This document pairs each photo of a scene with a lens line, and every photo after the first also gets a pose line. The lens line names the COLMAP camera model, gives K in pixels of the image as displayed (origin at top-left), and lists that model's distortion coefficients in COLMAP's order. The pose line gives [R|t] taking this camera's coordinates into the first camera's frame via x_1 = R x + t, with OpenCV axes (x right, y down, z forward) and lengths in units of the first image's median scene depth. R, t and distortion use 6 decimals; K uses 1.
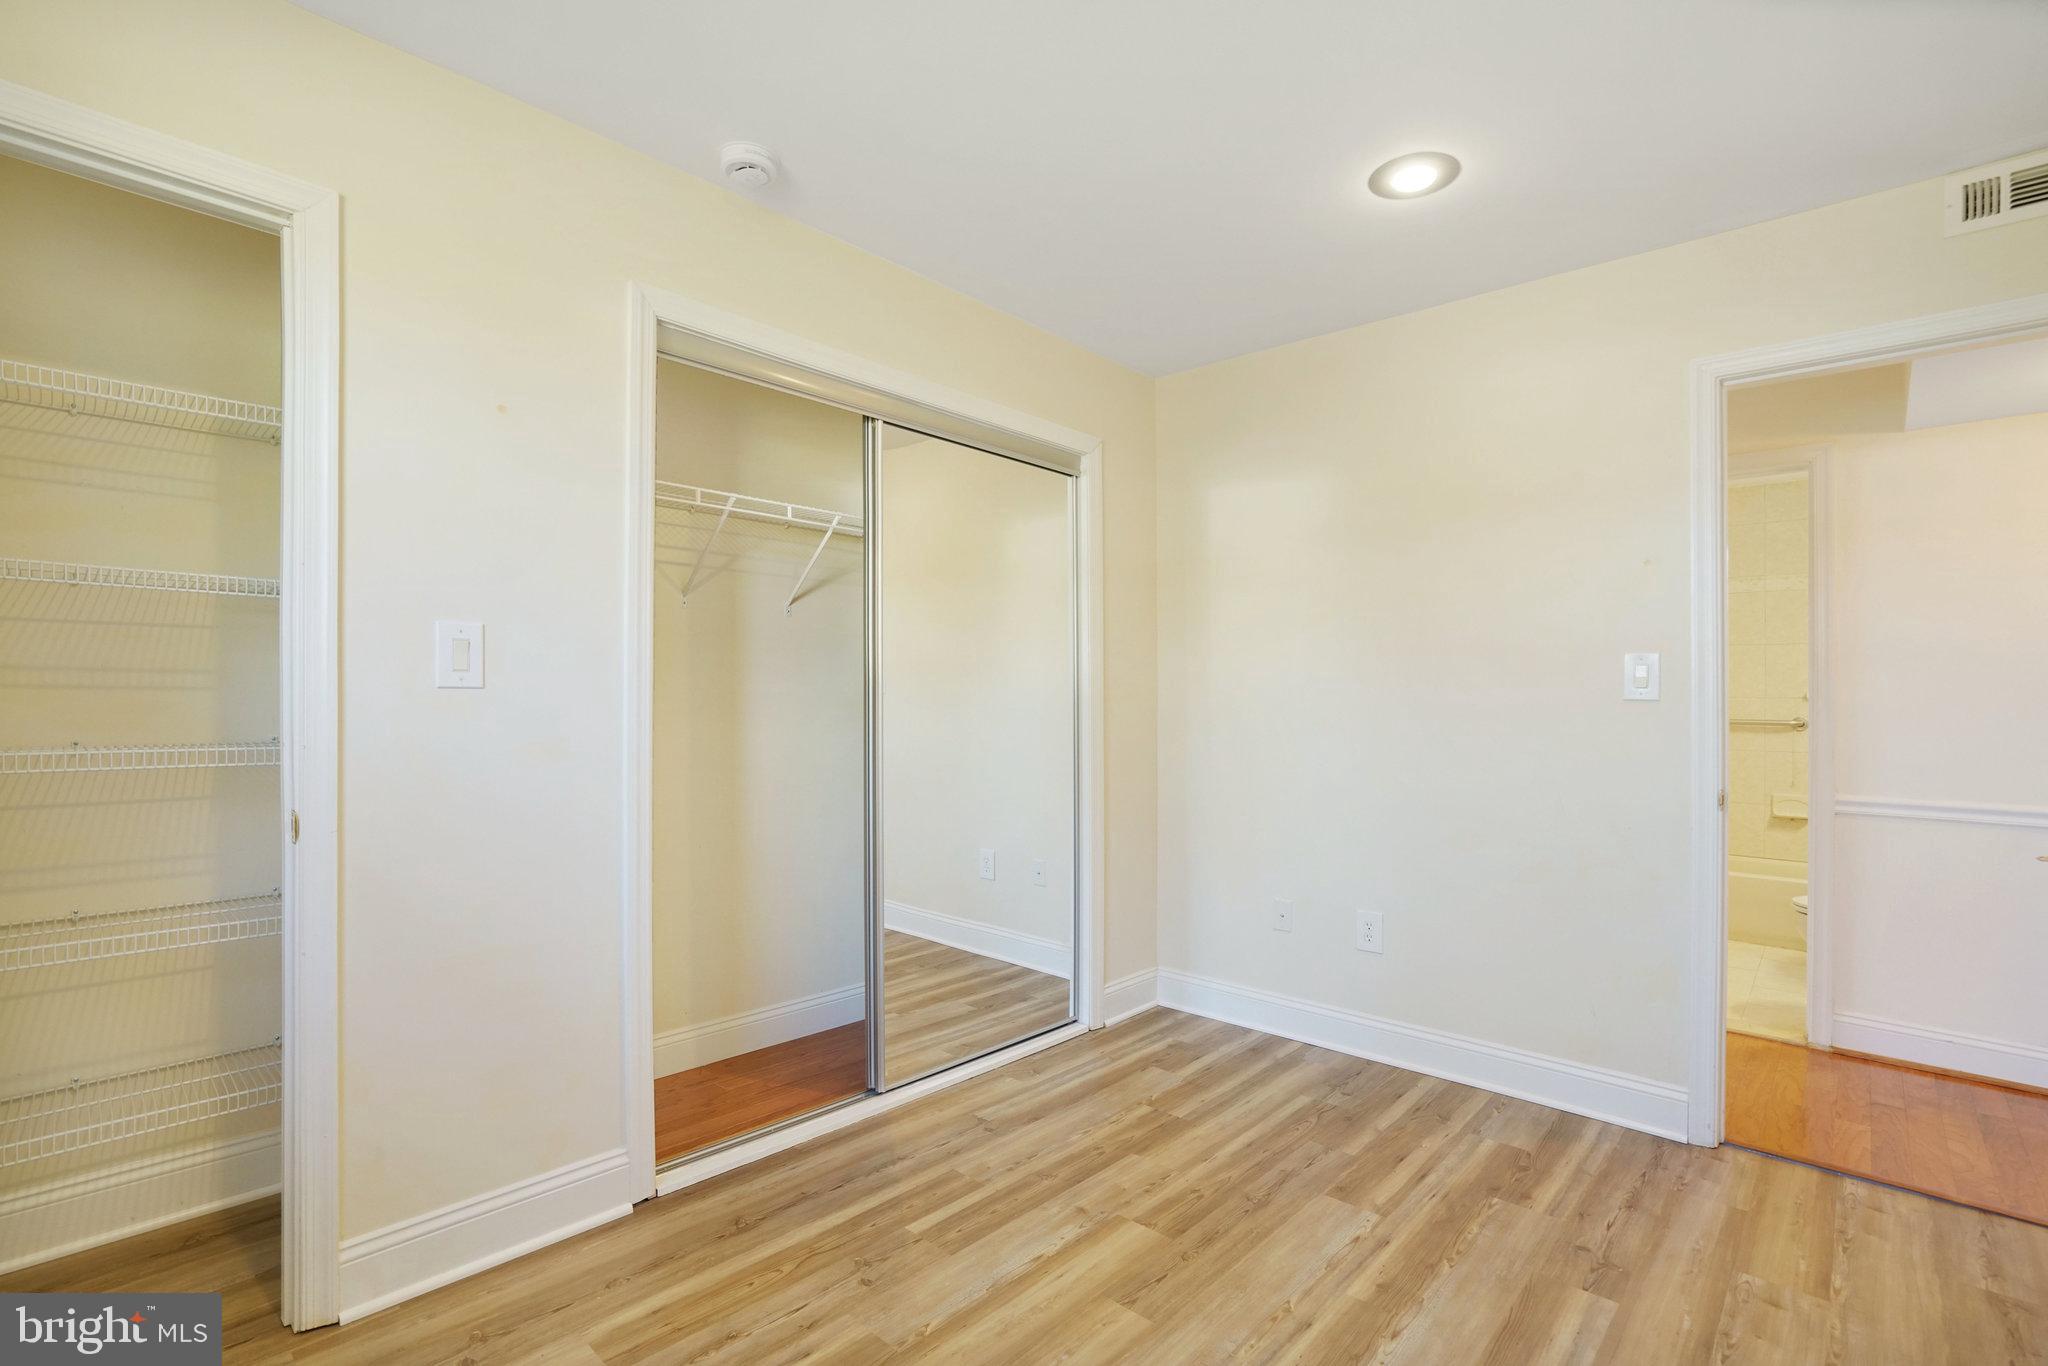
lens RADIAL K [[951.1, 0, 1005.3], [0, 951.1, 688.0], [0, 0, 1]] dist [-0.026520, 0.008847]
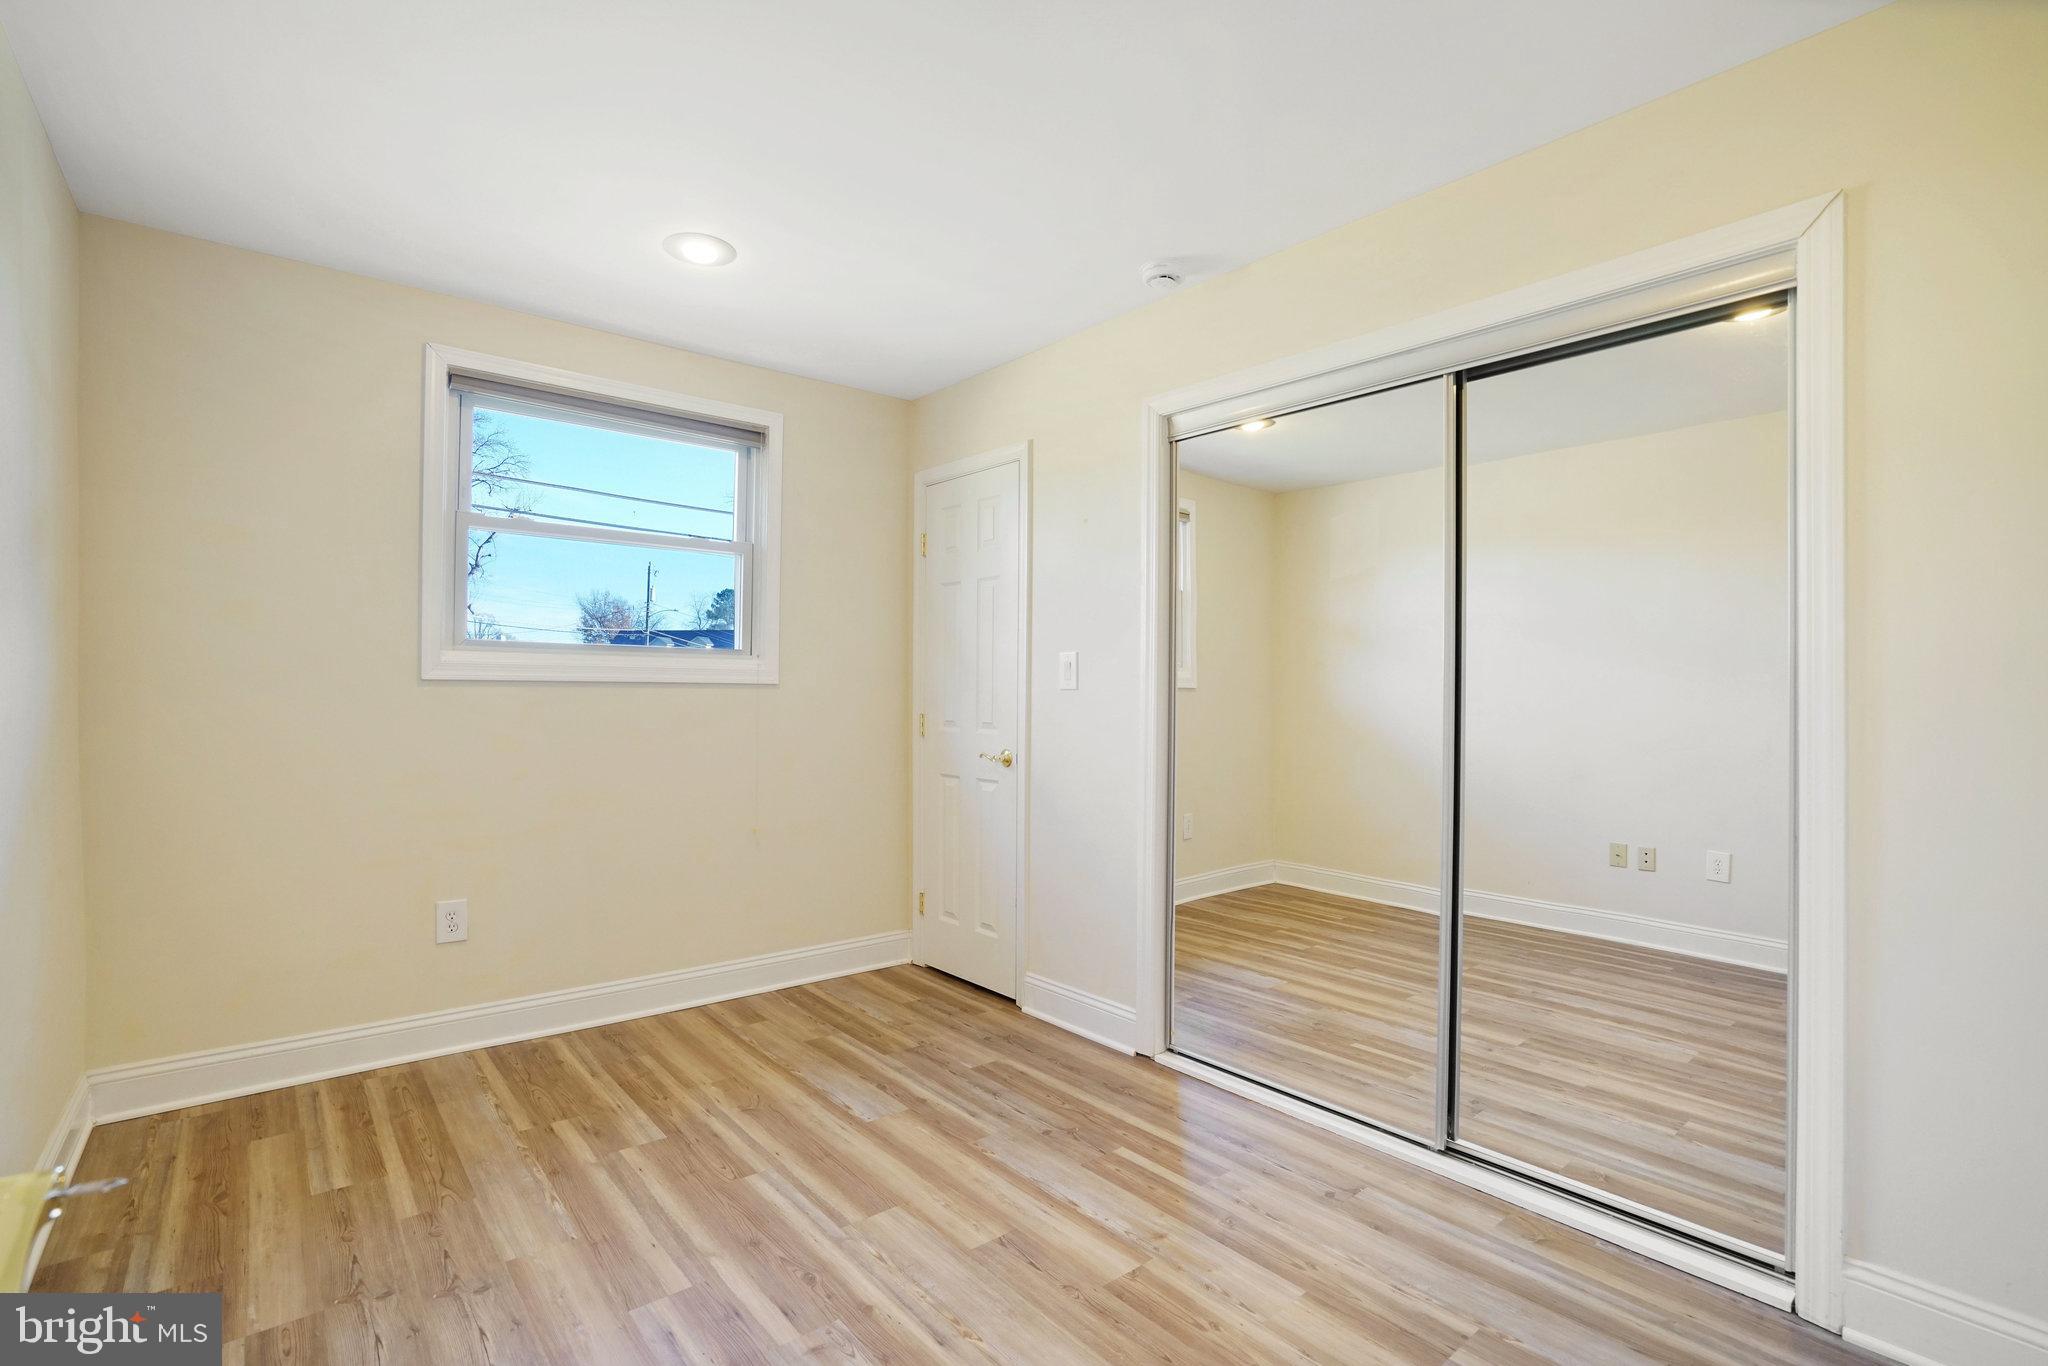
lens RADIAL K [[951.1, 0, 1008.3], [0, 951.1, 689.7], [0, 0, 1]] dist [-0.026520, 0.008847]
pose [[-0.124777, -0.017473, -0.992031, 1.038778], [0.004326, 0.999826, -0.018154, 0.026686], [0.992175, -0.006557, -0.124680, 0.971815]]
